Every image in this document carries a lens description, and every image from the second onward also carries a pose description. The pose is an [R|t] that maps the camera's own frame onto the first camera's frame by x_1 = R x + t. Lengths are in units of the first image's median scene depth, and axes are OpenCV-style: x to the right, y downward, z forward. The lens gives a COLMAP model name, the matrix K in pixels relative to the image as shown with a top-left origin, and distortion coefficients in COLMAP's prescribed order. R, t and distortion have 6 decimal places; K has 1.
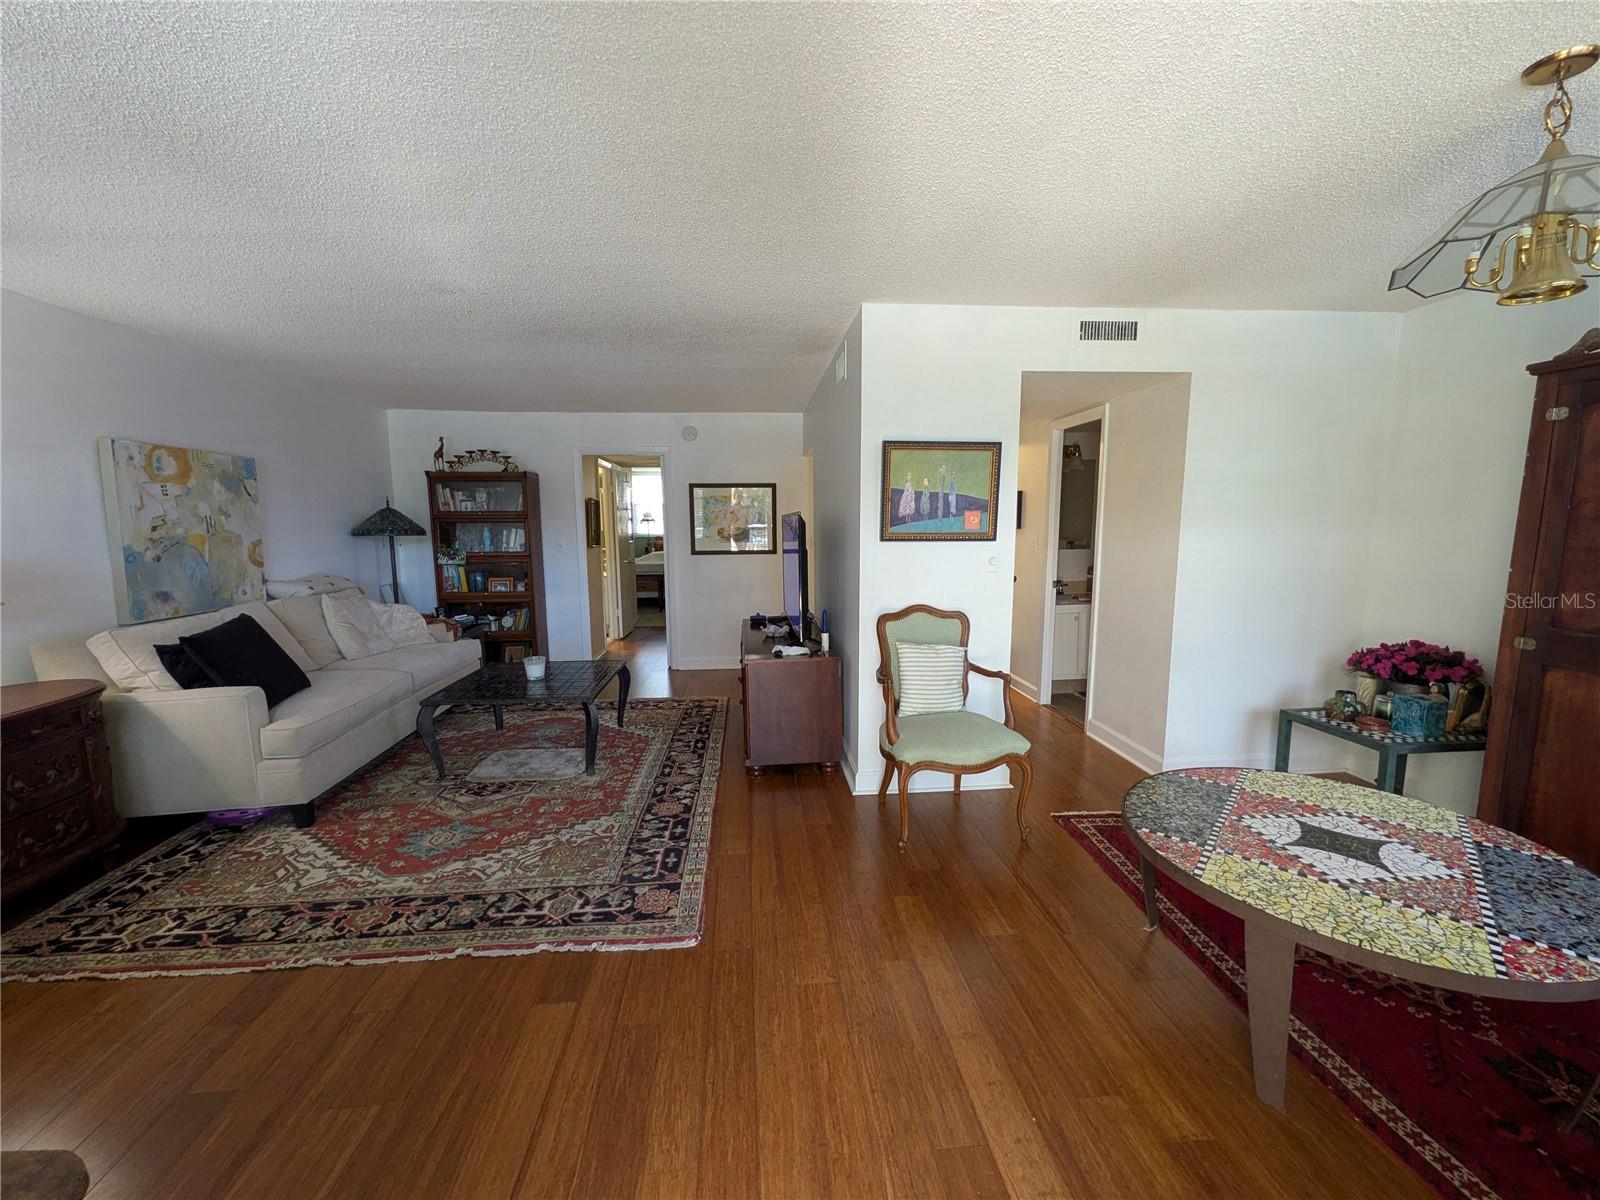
lens RADIAL K [[628.6, 0, 795.5], [0, 628.6, 602.8], [0, 0, 1]] dist [0.008187, -0.001525]
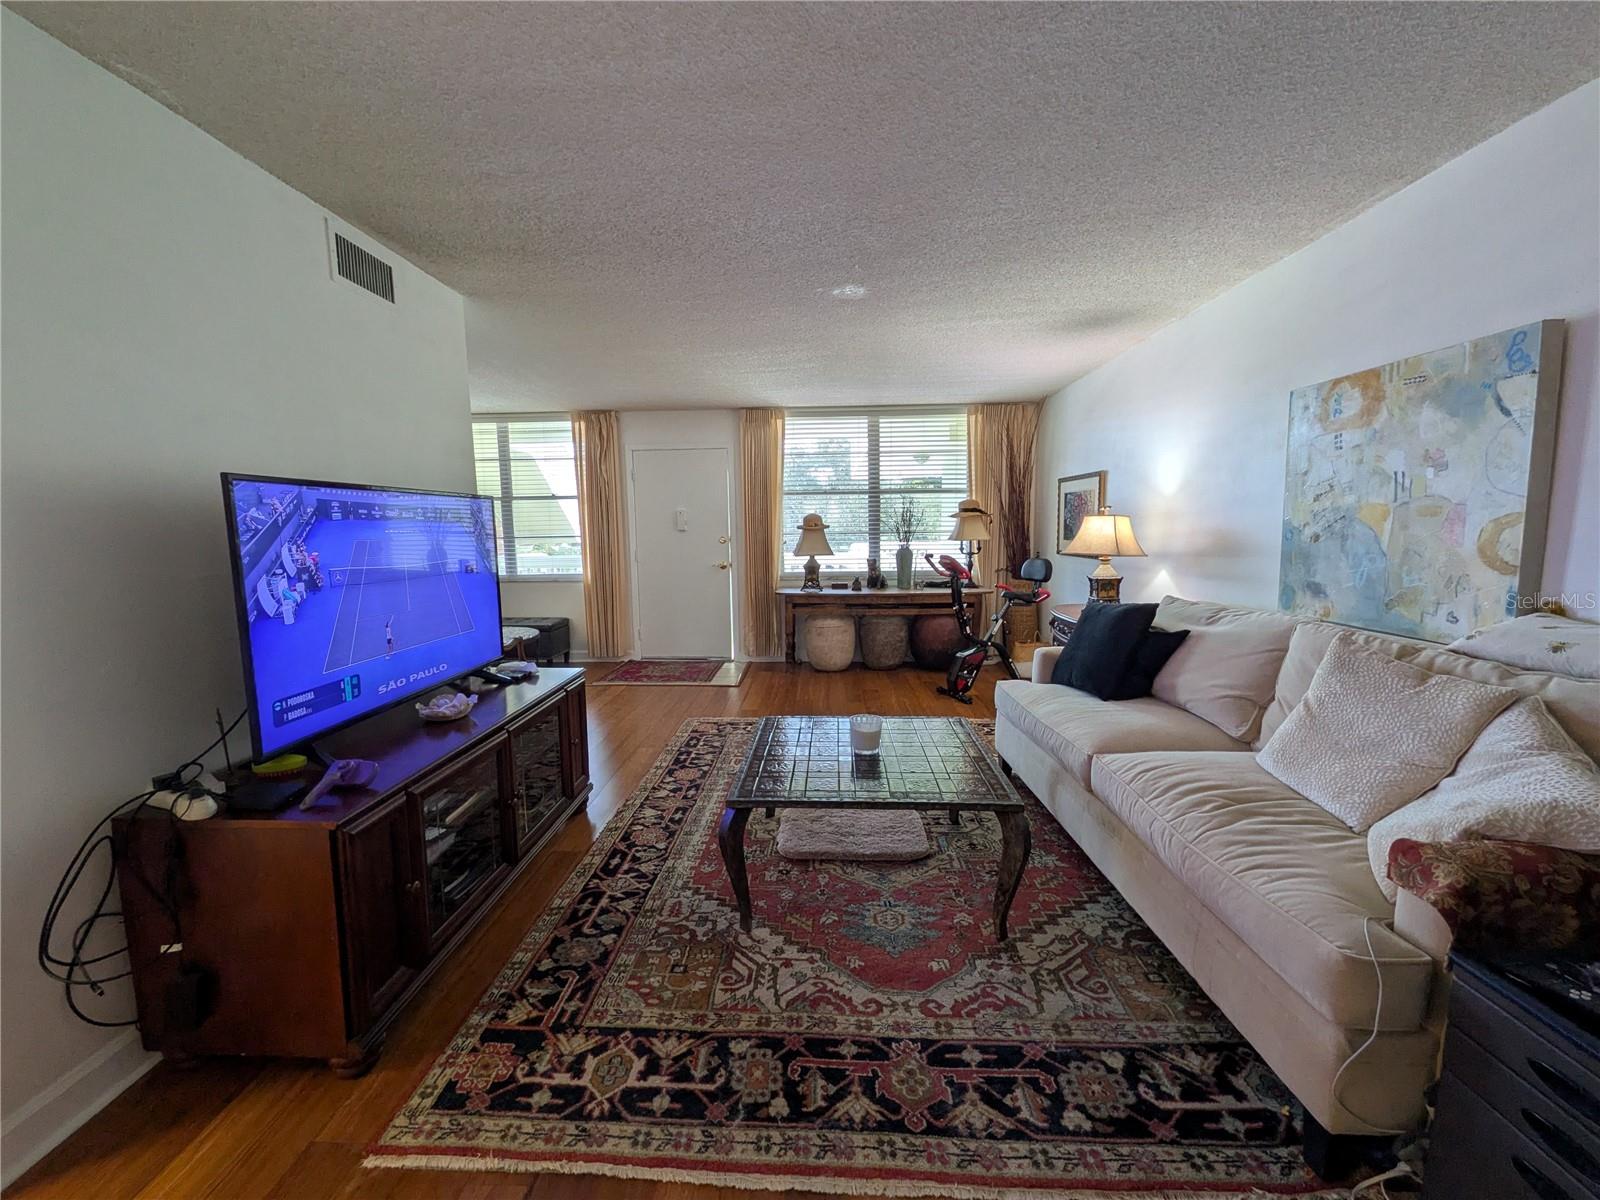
lens RADIAL K [[628.6, 0, 797.1], [0, 628.6, 603.2], [0, 0, 1]] dist [0.008187, -0.001525]
pose [[-0.992024, 0.007354, 0.125832, -0.528751], [0.037969, 0.969363, 0.242681, -0.214501], [-0.120193, 0.245523, -0.961911, 1.949808]]
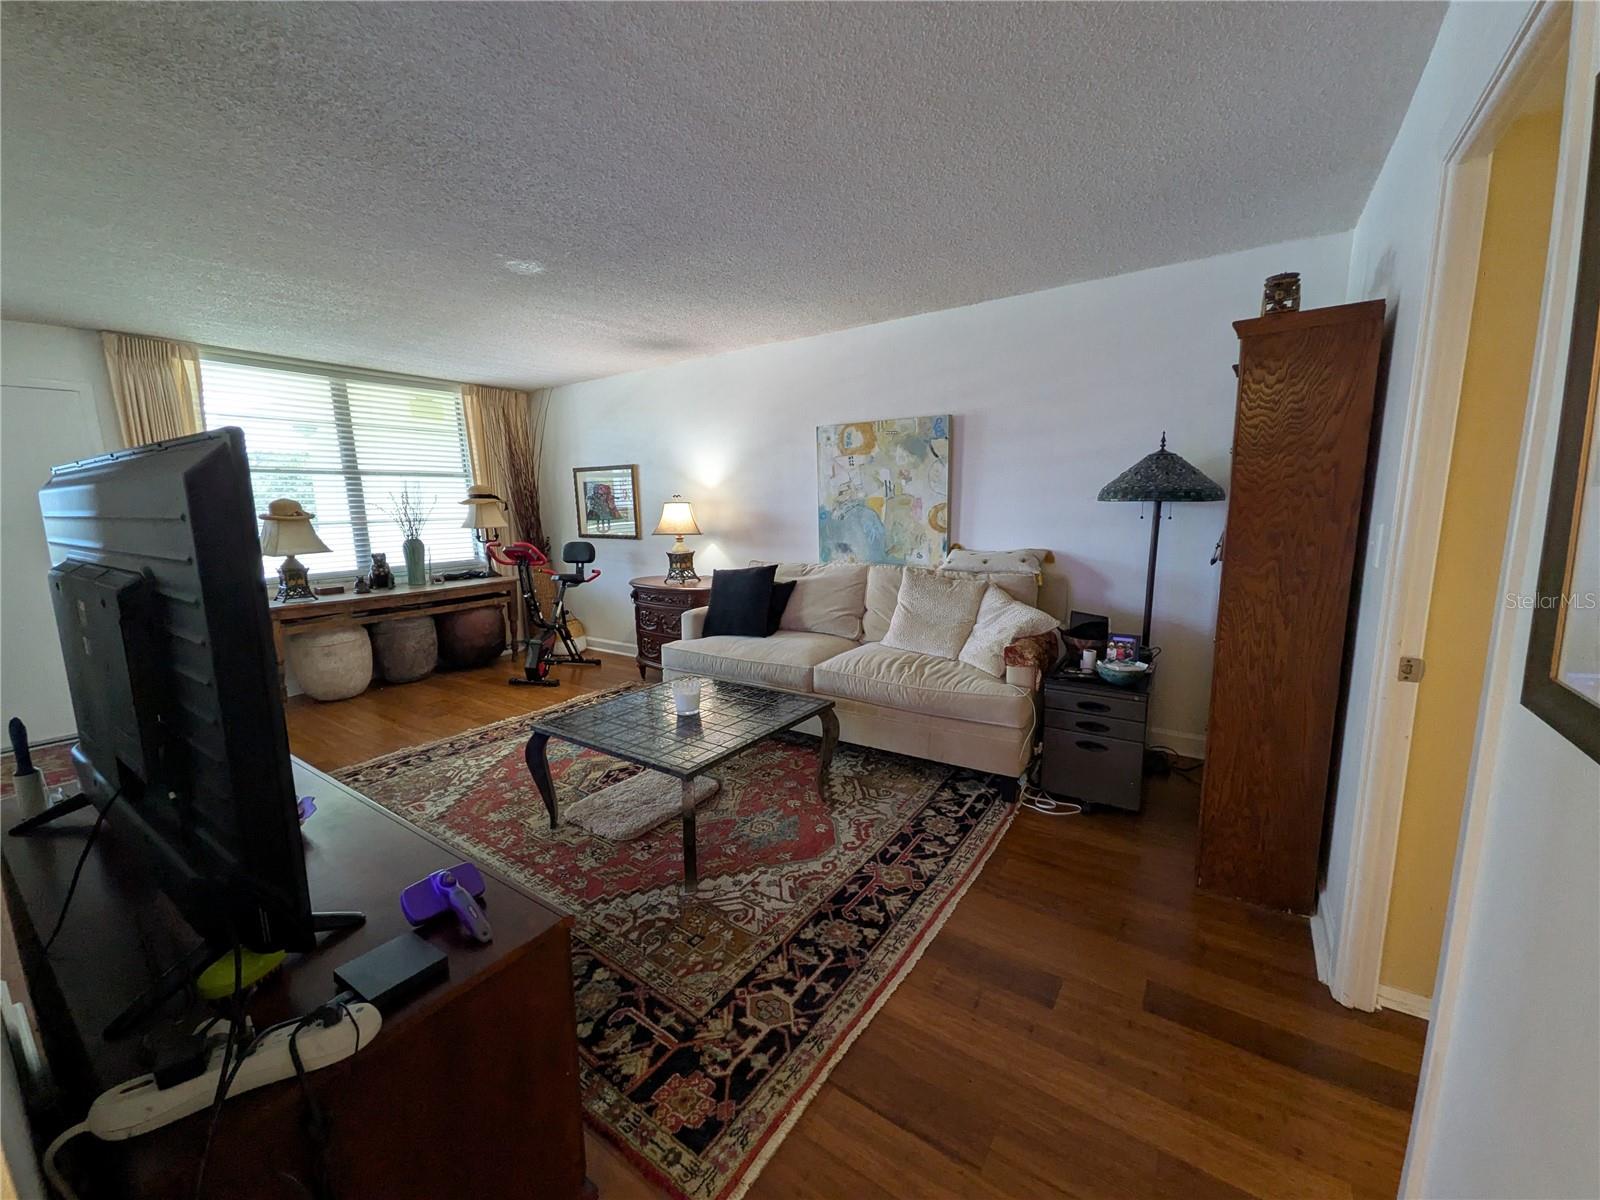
lens RADIAL K [[628.6, 0, 796.3], [0, 628.6, 602.9], [0, 0, 1]] dist [0.008187, -0.001525]
pose [[-0.634579, 0.145162, -0.759103, 0.030627], [-0.073184, 0.966503, 0.246002, -0.222076], [0.769385, 0.211662, -0.602699, 1.854716]]
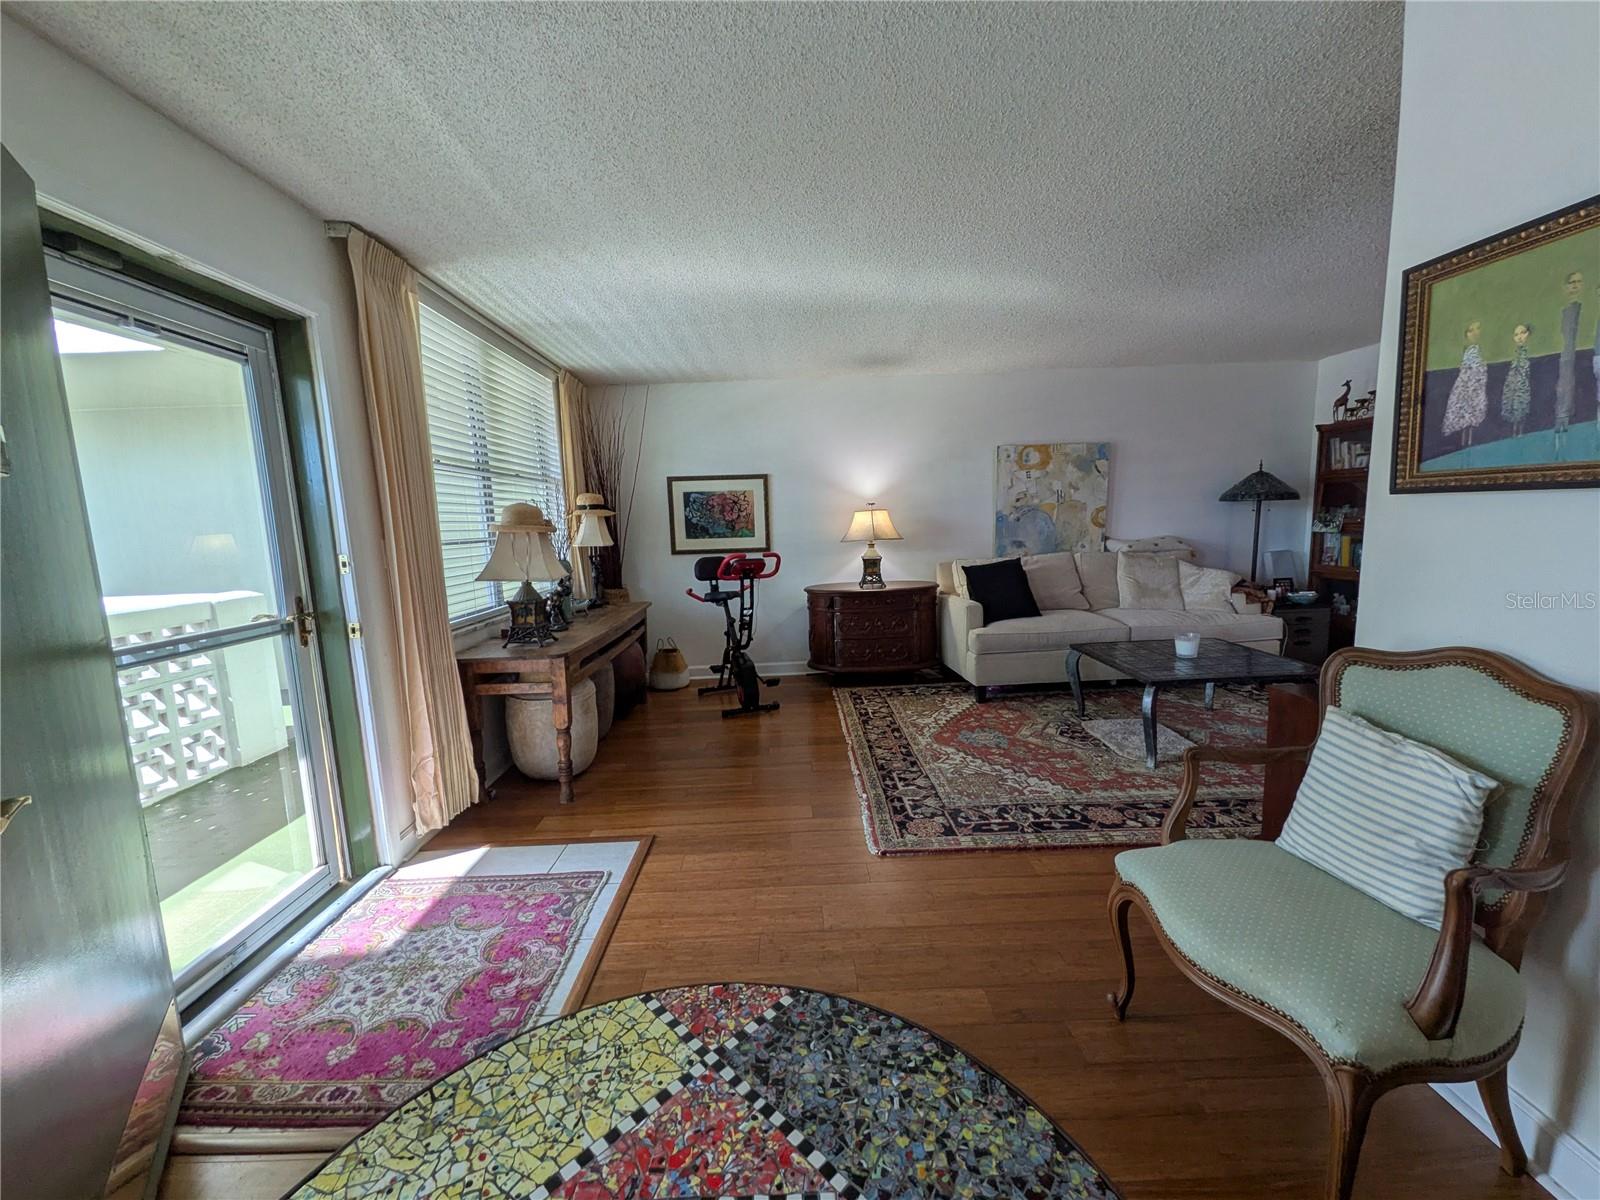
lens RADIAL K [[628.6, 0, 798.2], [0, 628.6, 603.9], [0, 0, 1]] dist [0.008187, -0.001525]
pose [[-0.059177, 0.142456, -0.988031, 0.634744], [-0.090483, 0.984925, 0.147428, -0.047688], [0.994138, 0.098124, -0.045396, 0.594300]]
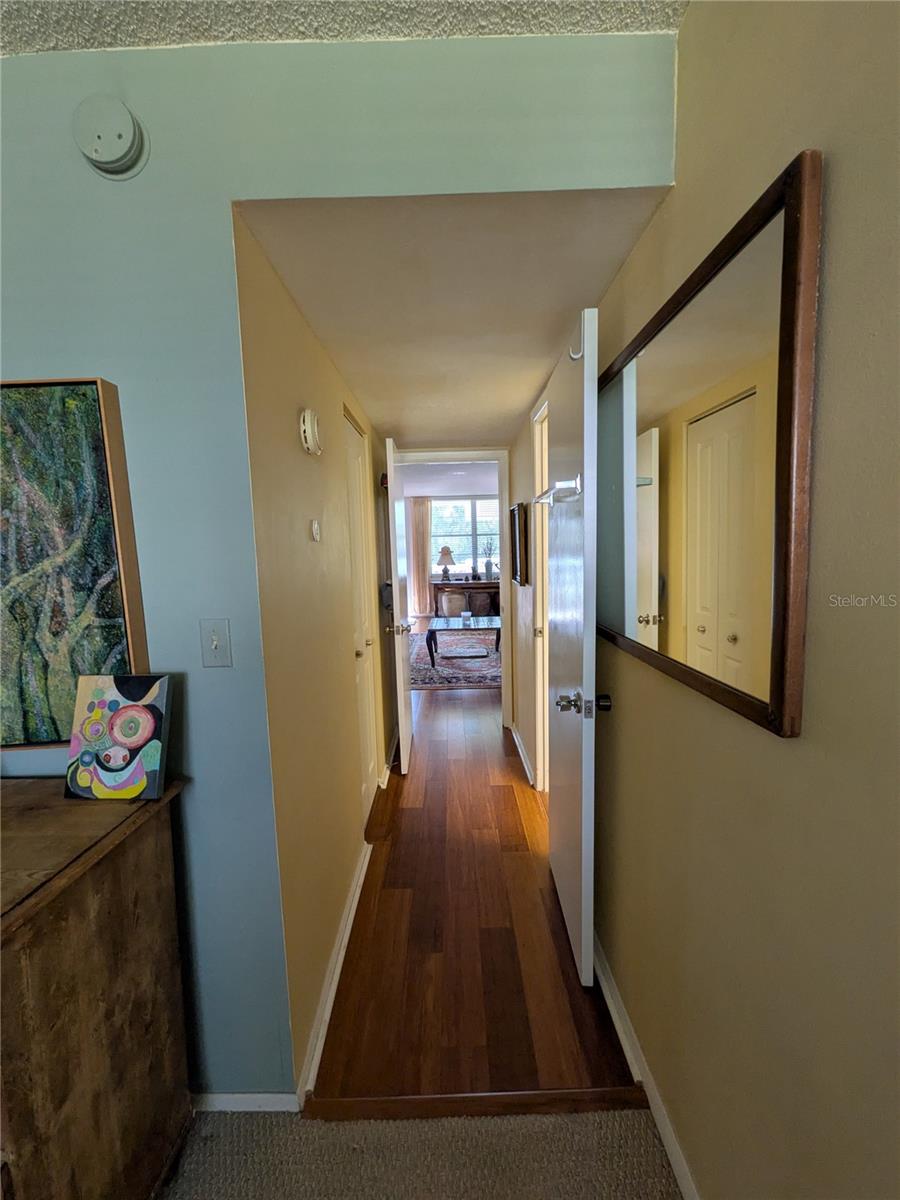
lens RADIAL K [[471.5, 0, 451.1], [0, 471.5, 594.0], [0, 0, 1]] dist [0.008187, -0.001525]
pose [[-0.996473, 0.027283, 0.079358, -0.606651], [0.044462, 0.973677, 0.223553, -0.389598], [-0.071170, 0.226293, -0.971456, 3.072377]]
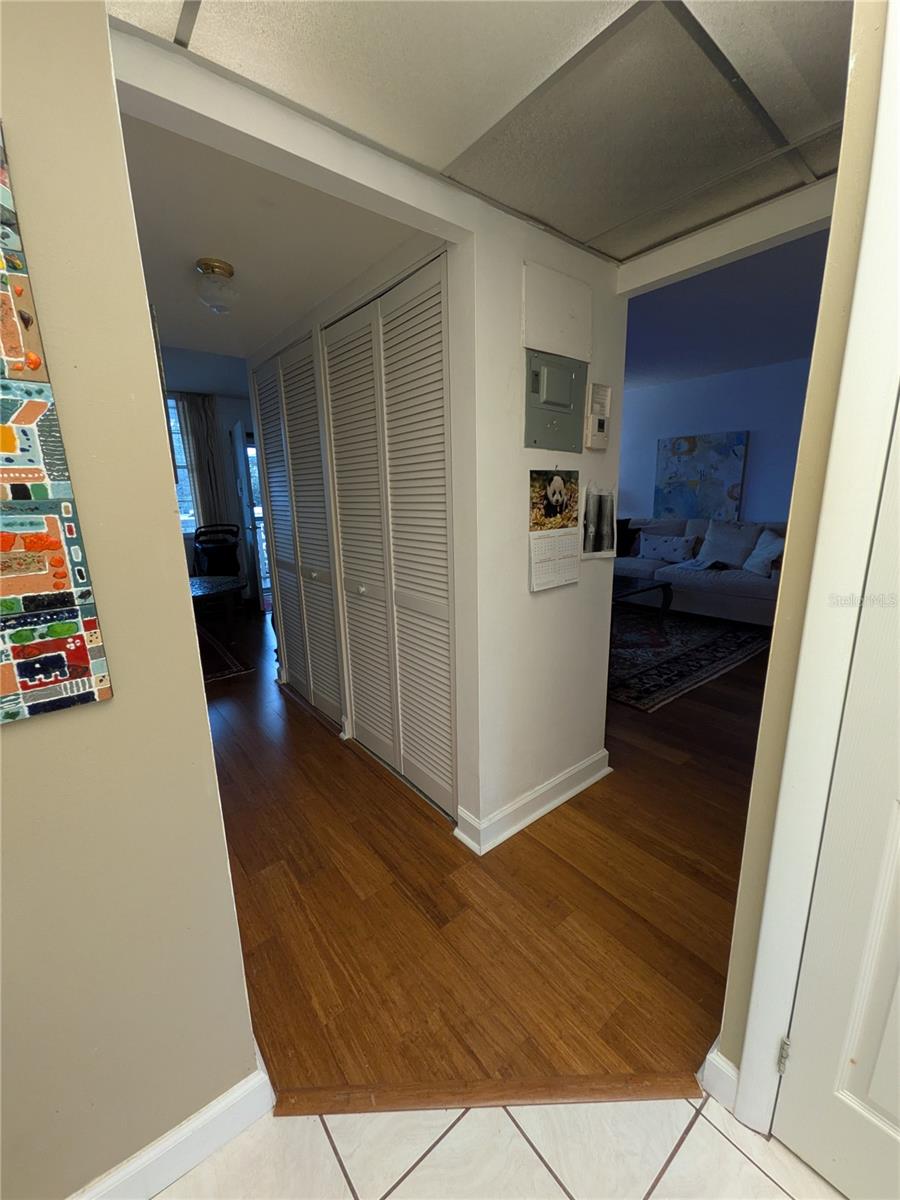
lens RADIAL K [[471.5, 0, 449.3], [0, 471.5, 596.3], [0, 0, 1]] dist [0.008187, -0.001525]
pose [[-0.826730, 0.148293, -0.542703, 0.602012], [-0.043487, 0.944906, 0.324441, -0.242961], [0.560916, 0.291826, -0.774733, 2.088609]]
